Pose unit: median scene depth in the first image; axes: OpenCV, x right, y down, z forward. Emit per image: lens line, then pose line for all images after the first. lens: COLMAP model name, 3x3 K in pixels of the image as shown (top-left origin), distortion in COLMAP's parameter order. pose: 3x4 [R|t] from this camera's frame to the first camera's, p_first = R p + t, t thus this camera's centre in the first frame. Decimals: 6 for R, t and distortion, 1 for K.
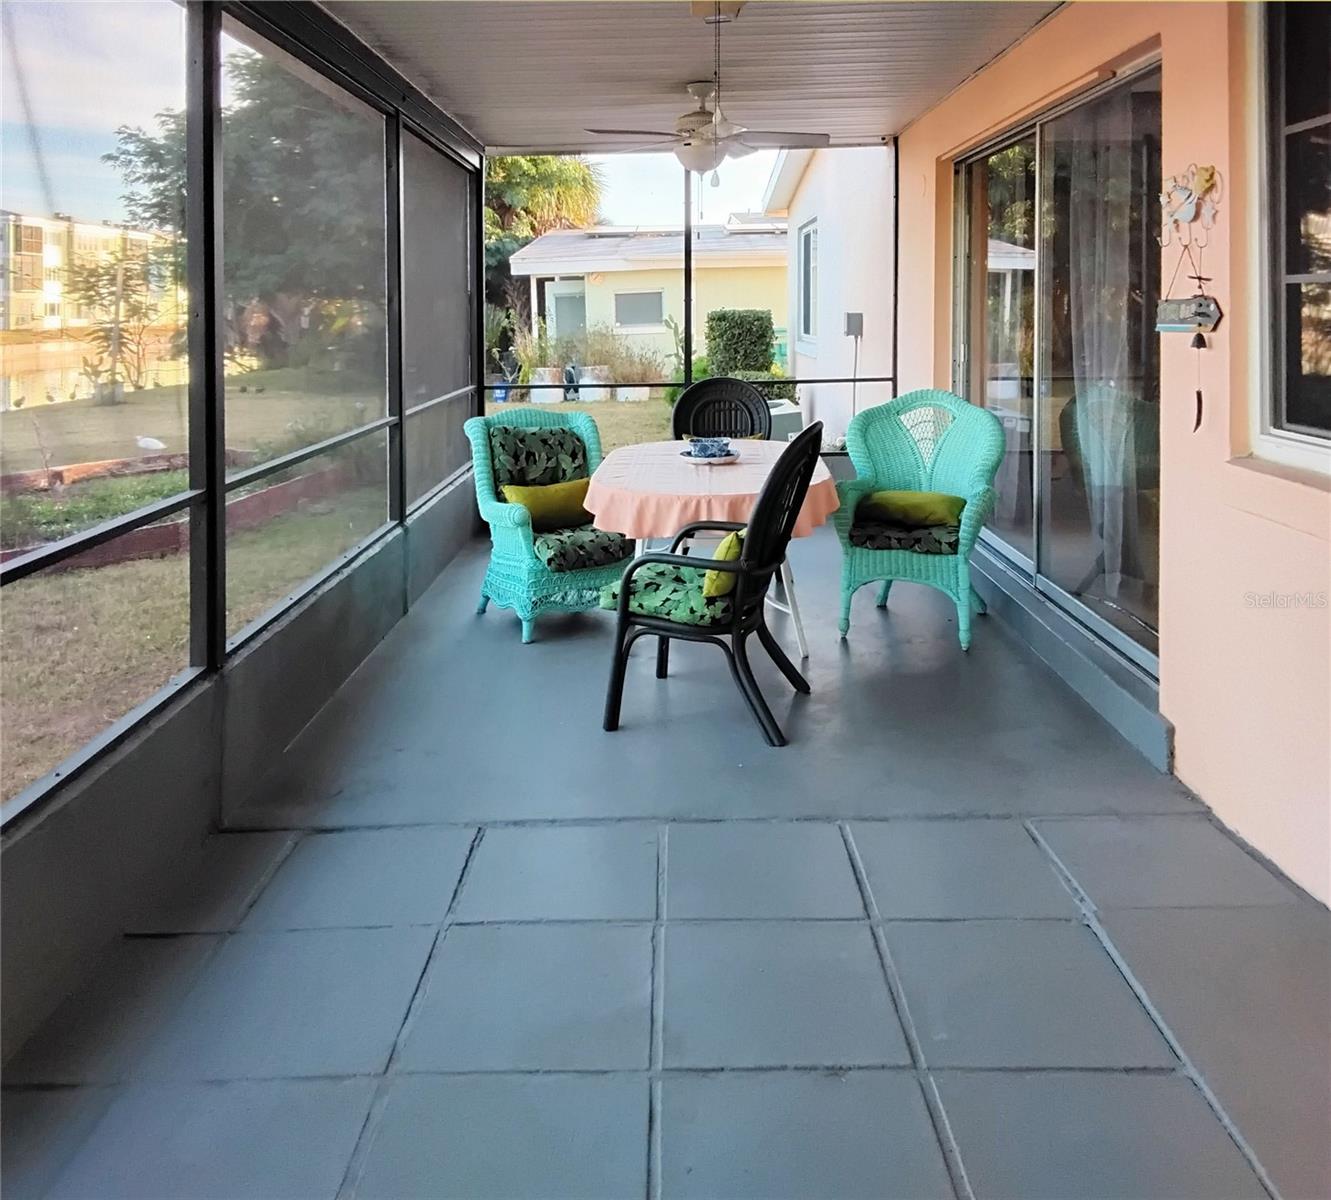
lens RADIAL K [[1101.2, 0, 665.5], [0, 1101.2, 600.0], [0, 0, 1]] dist [0.124782, 0.001878]
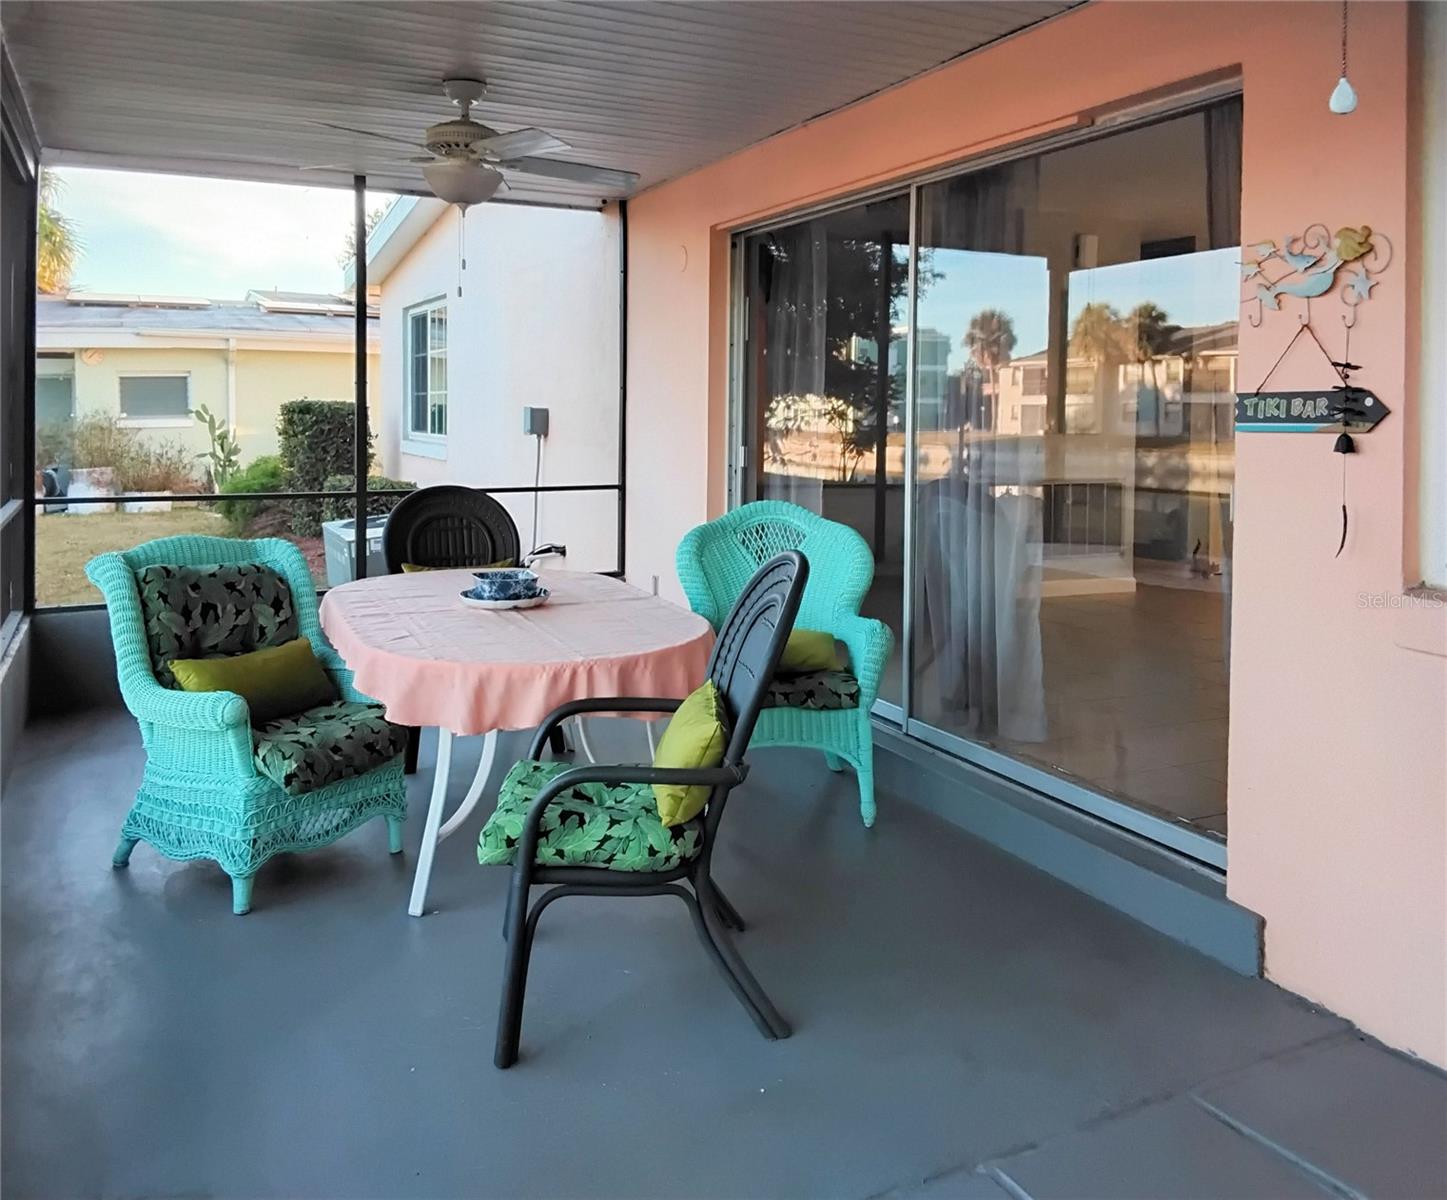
lens RADIAL K [[1161.1, 0, 725.0], [0, 1161.1, 630.6], [0, 0, 1]] dist [0.123408, -0.140158]
pose [[0.889518, -0.066612, 0.452019, -0.175469], [0.098183, 0.994071, -0.046721, -0.060973], [-0.446227, 0.085940, 0.890784, 0.278940]]
